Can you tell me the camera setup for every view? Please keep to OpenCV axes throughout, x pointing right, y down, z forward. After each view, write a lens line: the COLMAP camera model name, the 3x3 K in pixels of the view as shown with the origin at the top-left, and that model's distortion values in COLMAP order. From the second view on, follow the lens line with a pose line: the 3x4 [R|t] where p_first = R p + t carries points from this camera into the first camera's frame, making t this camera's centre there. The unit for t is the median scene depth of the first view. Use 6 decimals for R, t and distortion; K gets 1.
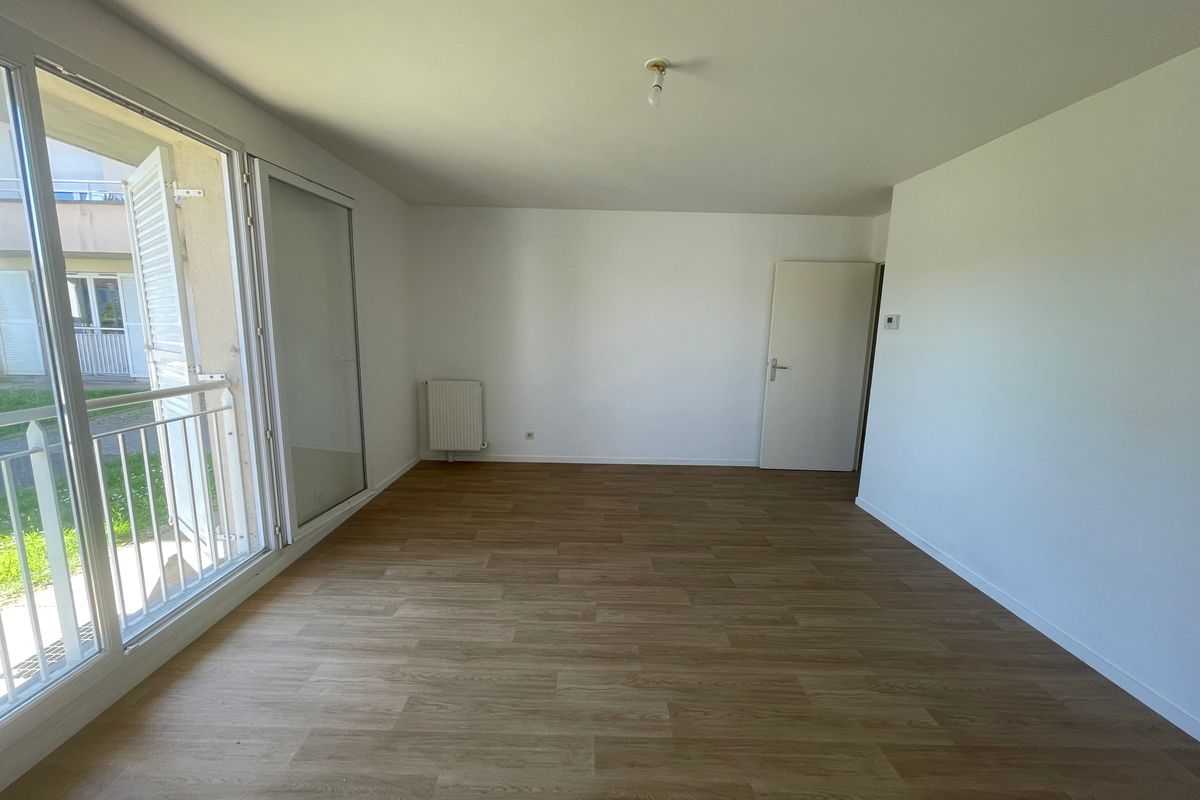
lens RADIAL K [[486.5, 0, 600.0], [0, 486.5, 400.0], [0, 0, 1]] dist [-0.000041, -0.000030]
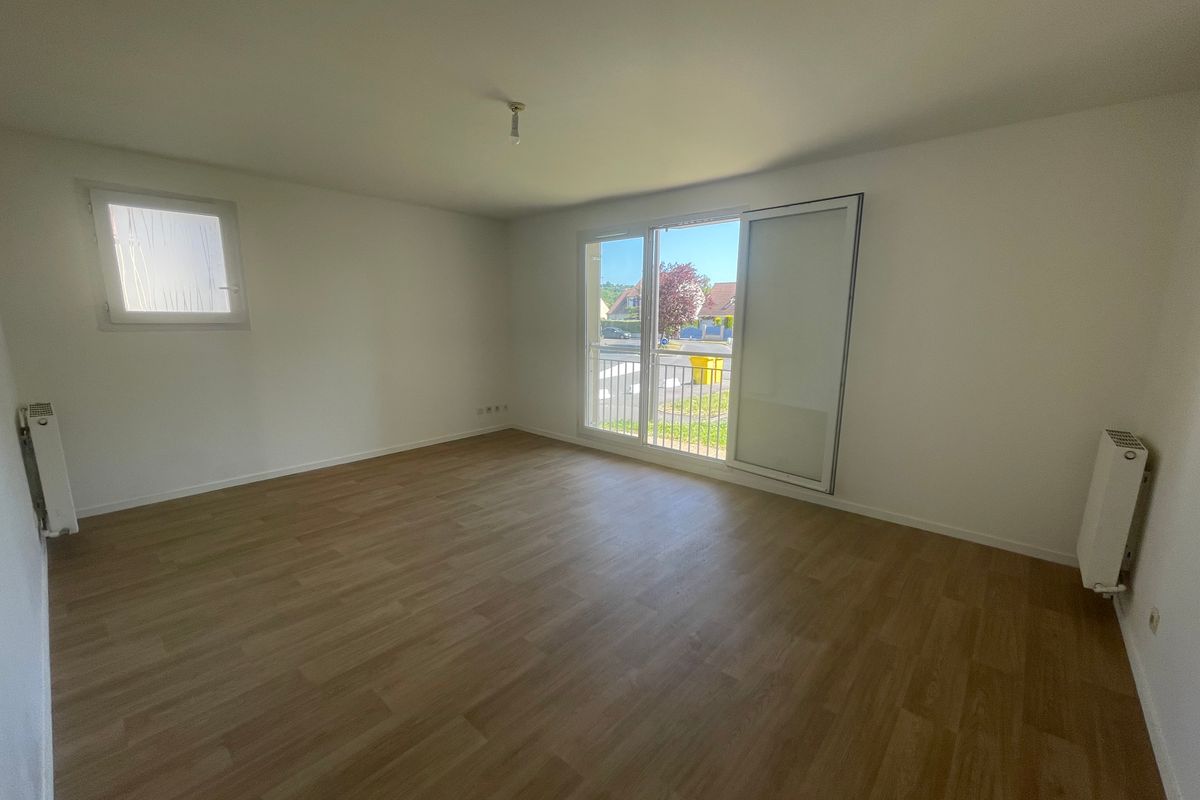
lens RADIAL K [[484.0, 0, 597.2], [0, 484.0, 387.5], [0, 0, 1]] dist [0.014091, -0.000001]
pose [[-0.669444, 0.079413, -0.738605, 0.881007], [-0.136308, 0.964257, 0.227219, -0.272578], [0.730250, 0.252788, -0.634692, 1.912986]]
